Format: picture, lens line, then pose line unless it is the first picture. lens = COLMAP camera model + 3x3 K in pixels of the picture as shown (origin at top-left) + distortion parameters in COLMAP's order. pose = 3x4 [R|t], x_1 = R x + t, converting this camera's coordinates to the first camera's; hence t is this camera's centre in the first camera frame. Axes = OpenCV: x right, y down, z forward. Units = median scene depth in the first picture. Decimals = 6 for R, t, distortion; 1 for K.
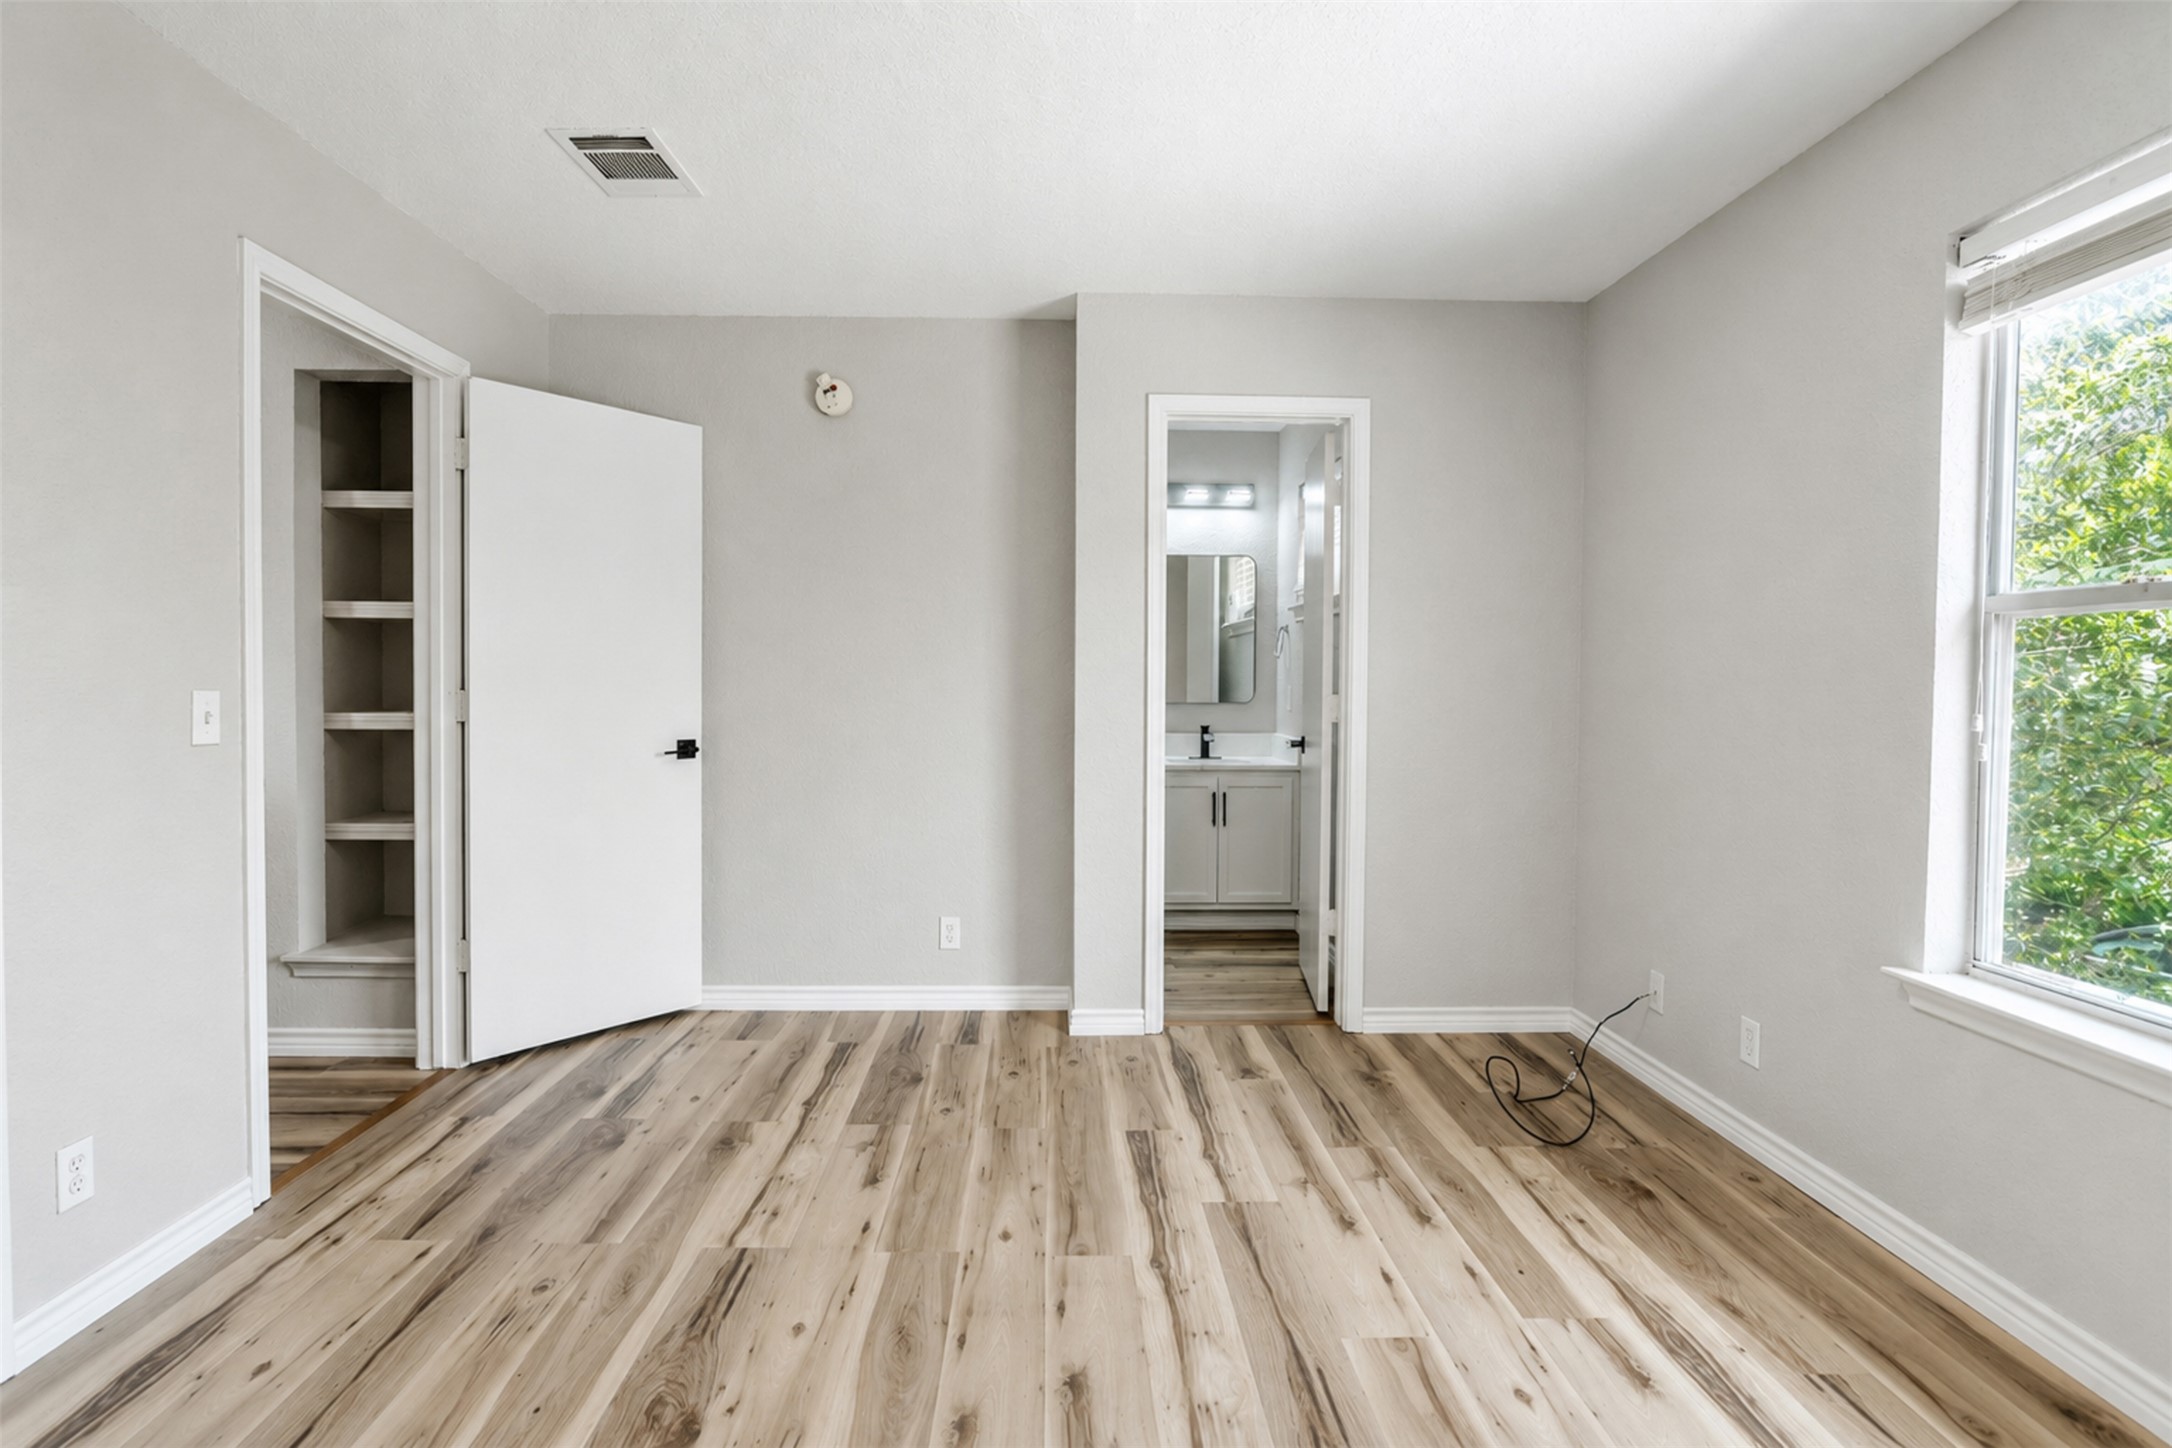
lens RADIAL K [[1043.0, 0, 1077.9], [0, 1043.0, 709.1], [0, 0, 1]] dist [-0.041548, 0.022793]
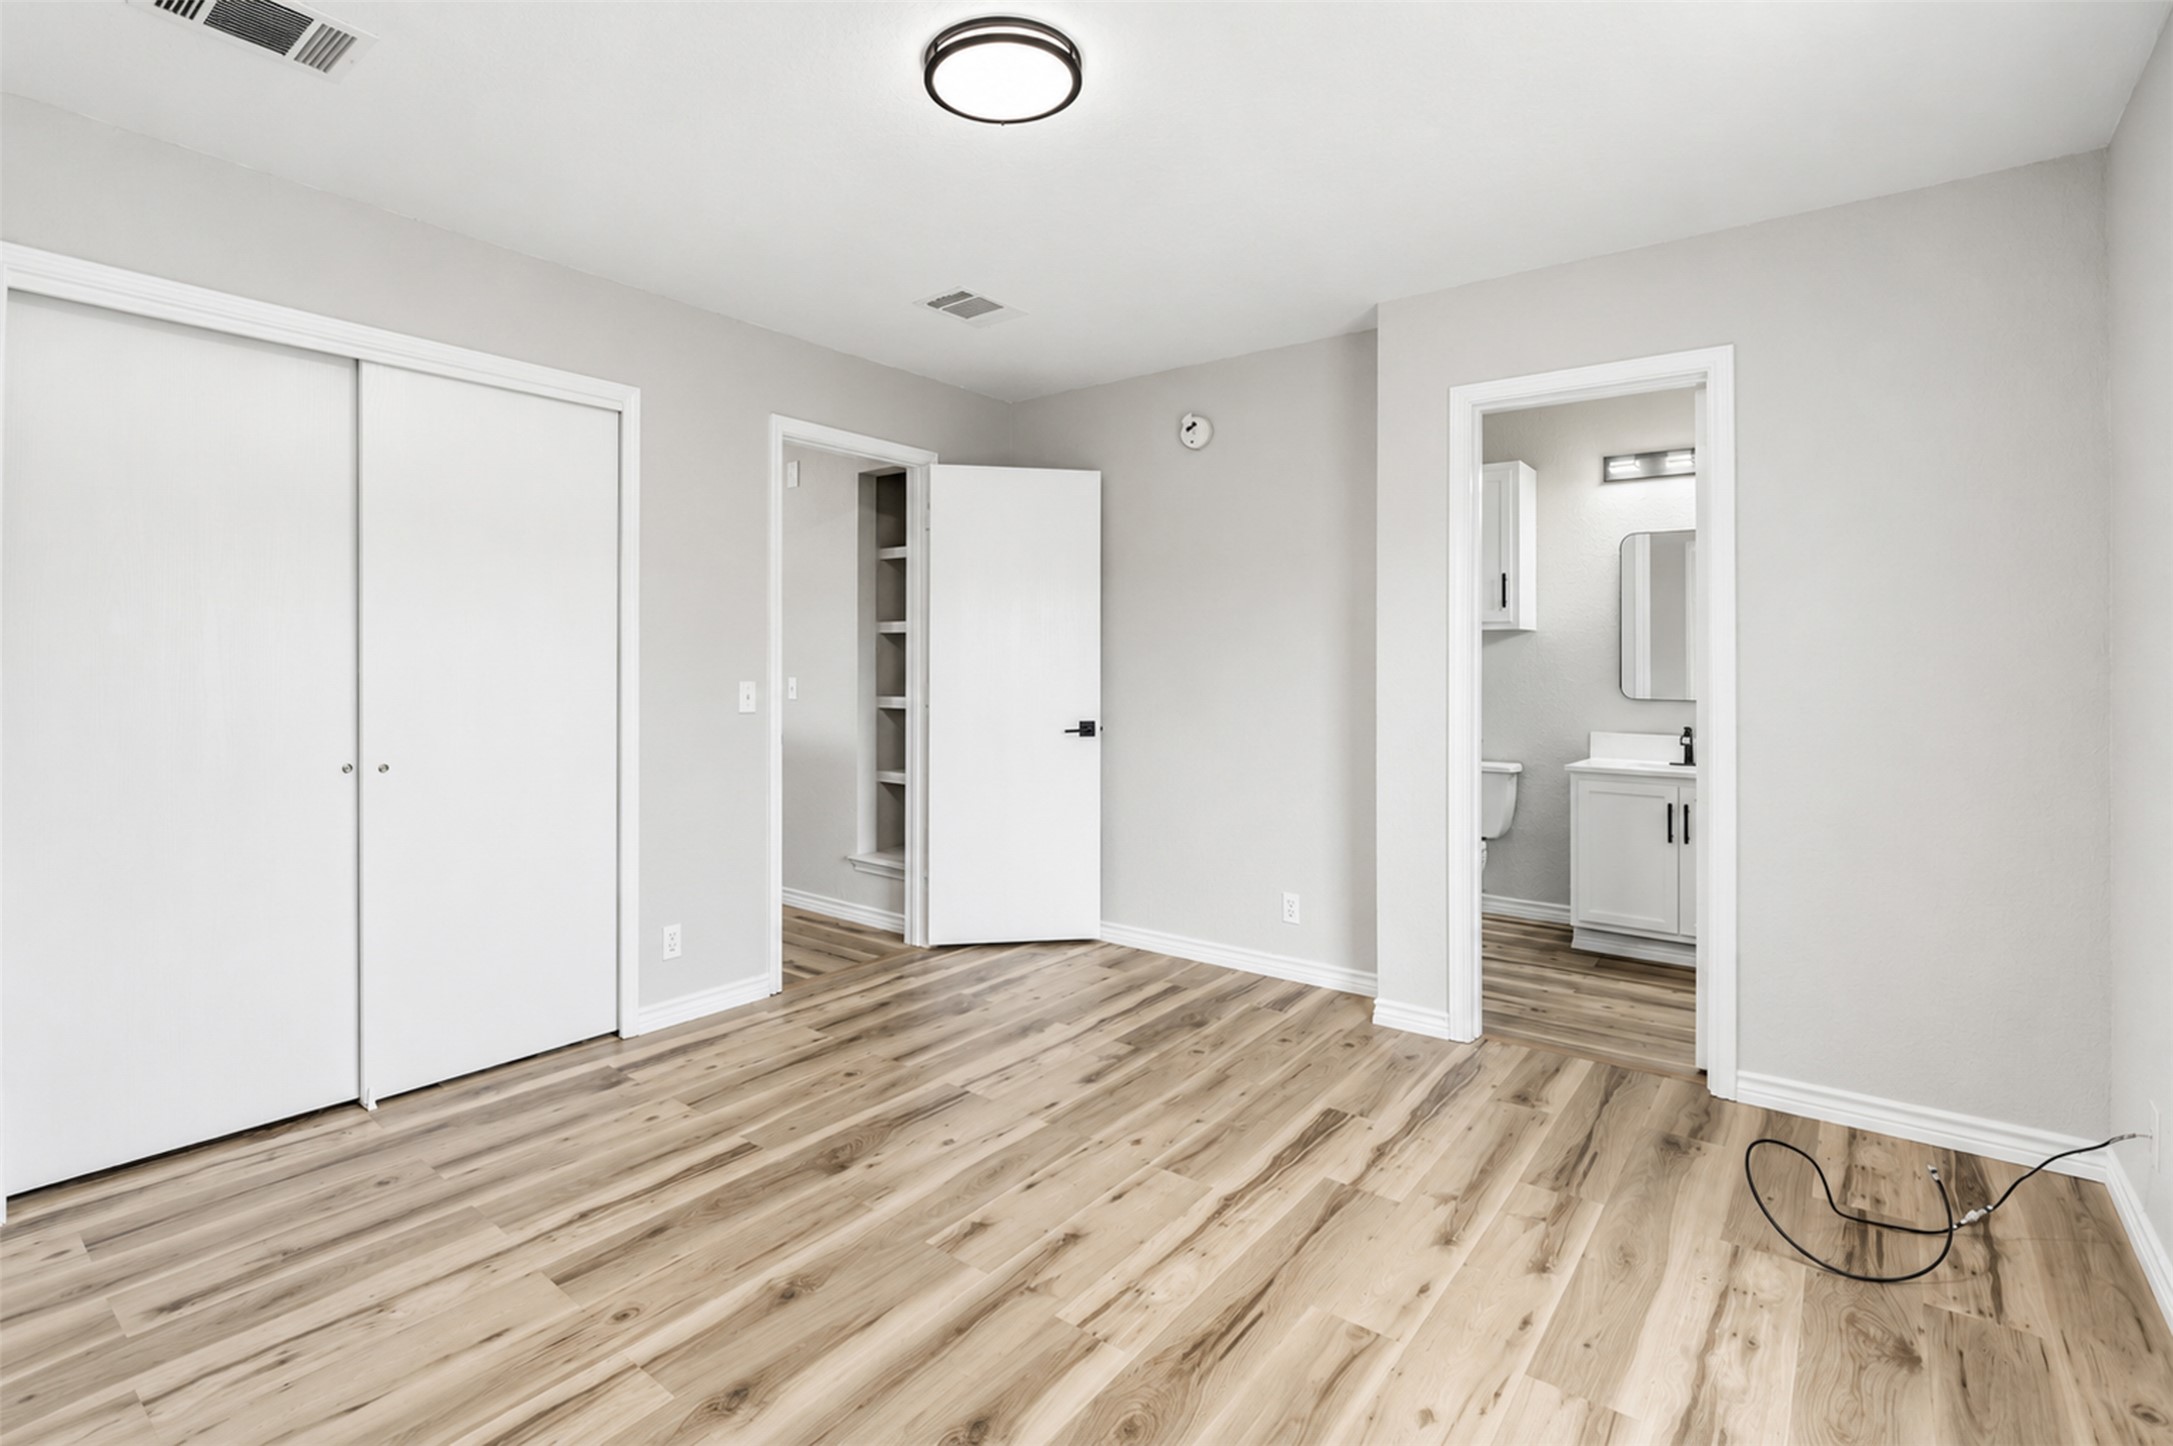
lens RADIAL K [[1028.0, 0, 997.4], [0, 1028.0, 669.3], [0, 0, 1]] dist [-0.025118, -0.000467]
pose [[0.749039, 0.000339, -0.662526, 0.419947], [-0.017372, 0.999666, -0.019129, -0.009262], [0.662298, 0.025838, 0.748795, -0.007426]]
